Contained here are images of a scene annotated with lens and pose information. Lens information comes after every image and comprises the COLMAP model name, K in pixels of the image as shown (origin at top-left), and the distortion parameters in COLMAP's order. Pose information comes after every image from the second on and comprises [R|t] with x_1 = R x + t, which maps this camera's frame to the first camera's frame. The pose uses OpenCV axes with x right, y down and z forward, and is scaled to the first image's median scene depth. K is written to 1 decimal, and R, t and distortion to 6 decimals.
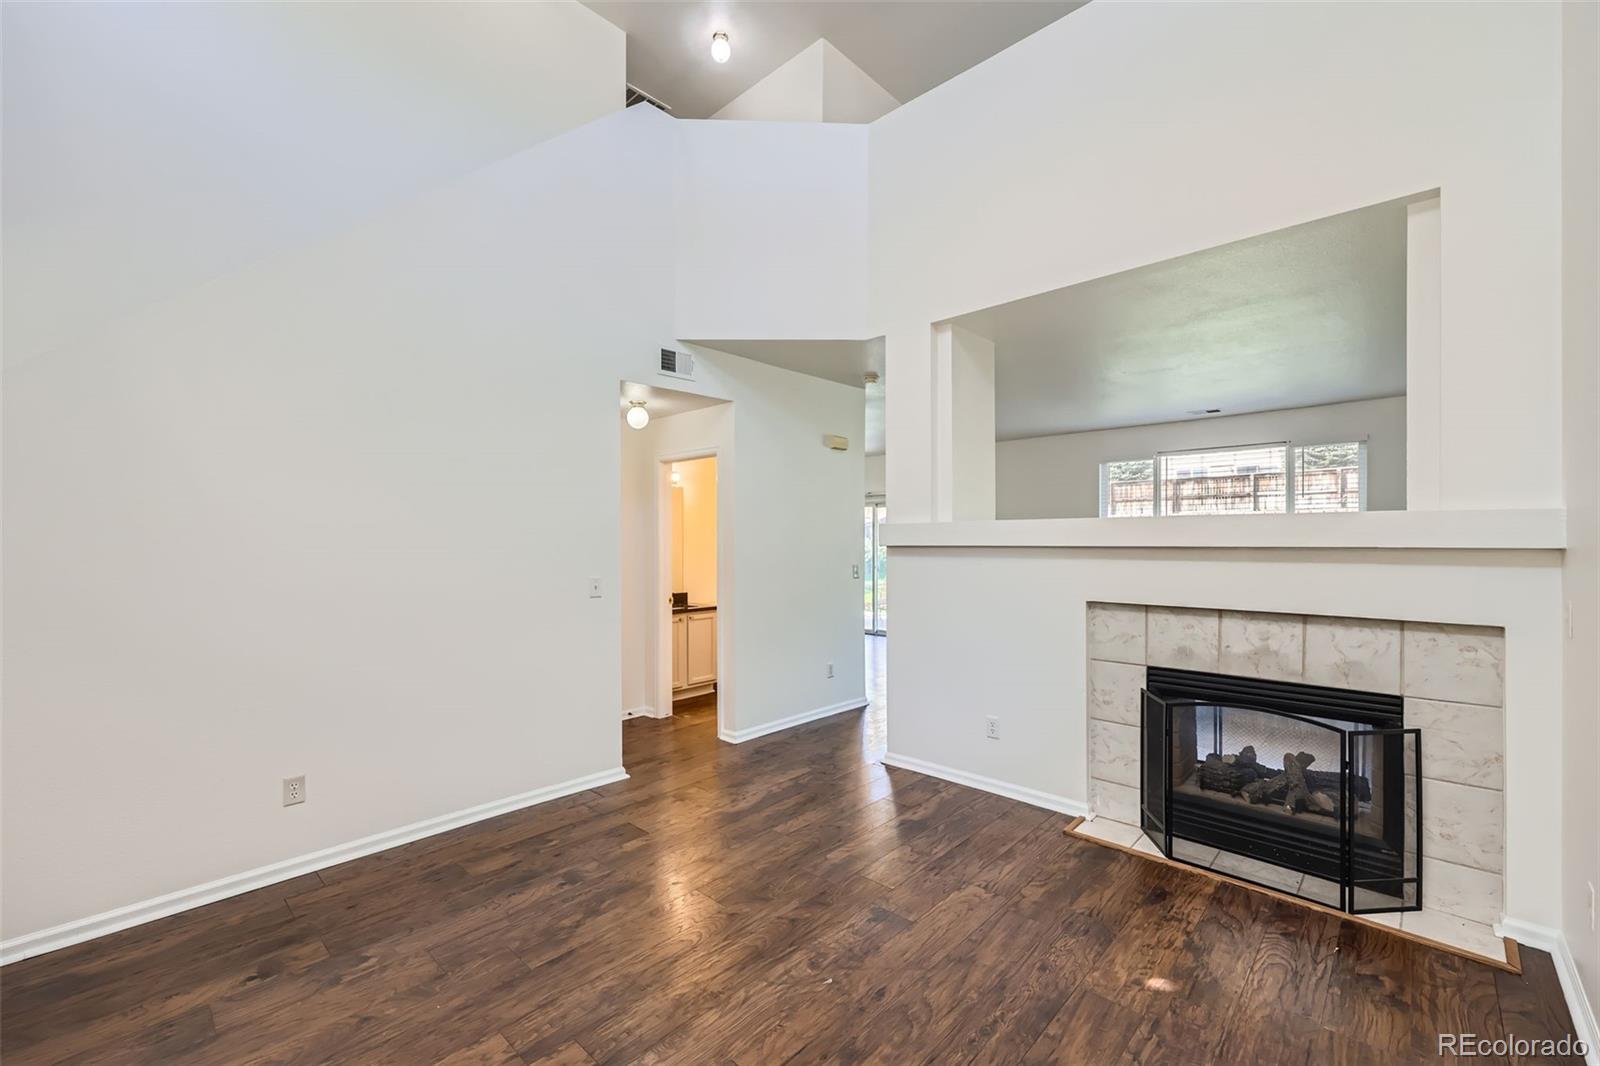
lens RADIAL K [[661.6, 0, 825.9], [0, 661.6, 546.1], [0, 0, 1]] dist [-0.002082, 0.000096]
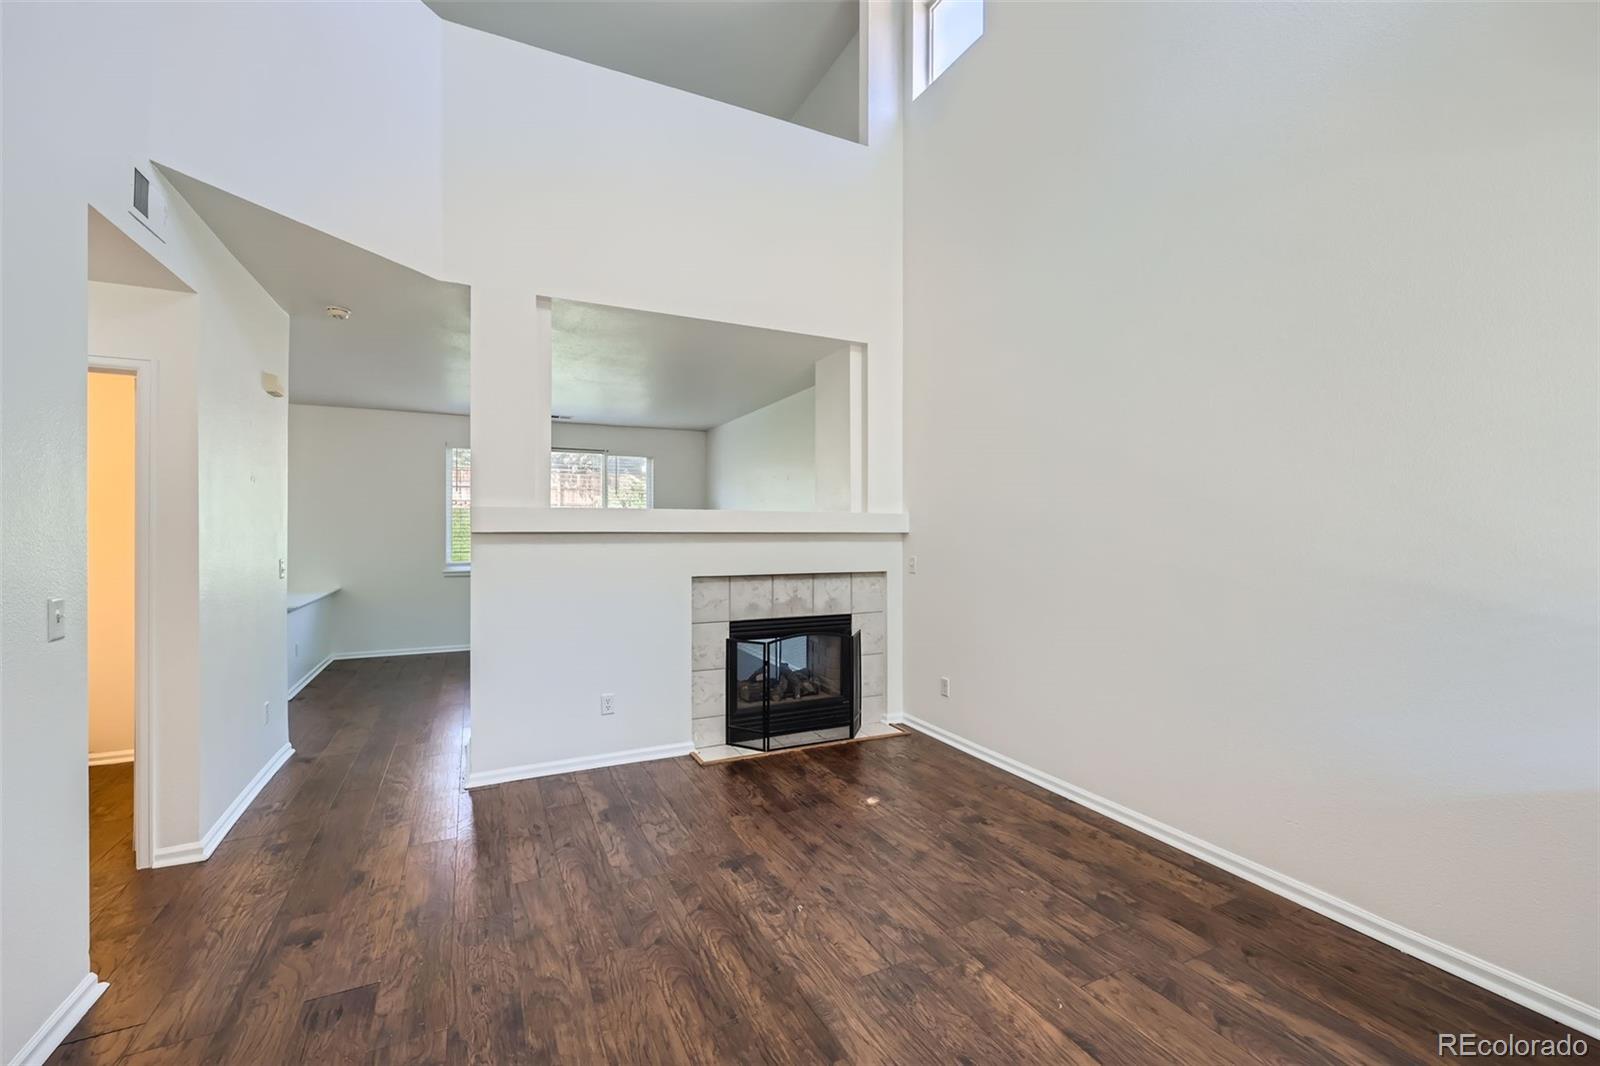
lens RADIAL K [[661.6, 0, 796.4], [0, 661.6, 536.6], [0, 0, 1]] dist [-0.002082, 0.000096]
pose [[0.358301, -0.007343, 0.933577, -0.776257], [0.001588, 0.999972, 0.007256, 0.000132], [-0.933605, -0.001118, 0.358303, 0.428444]]
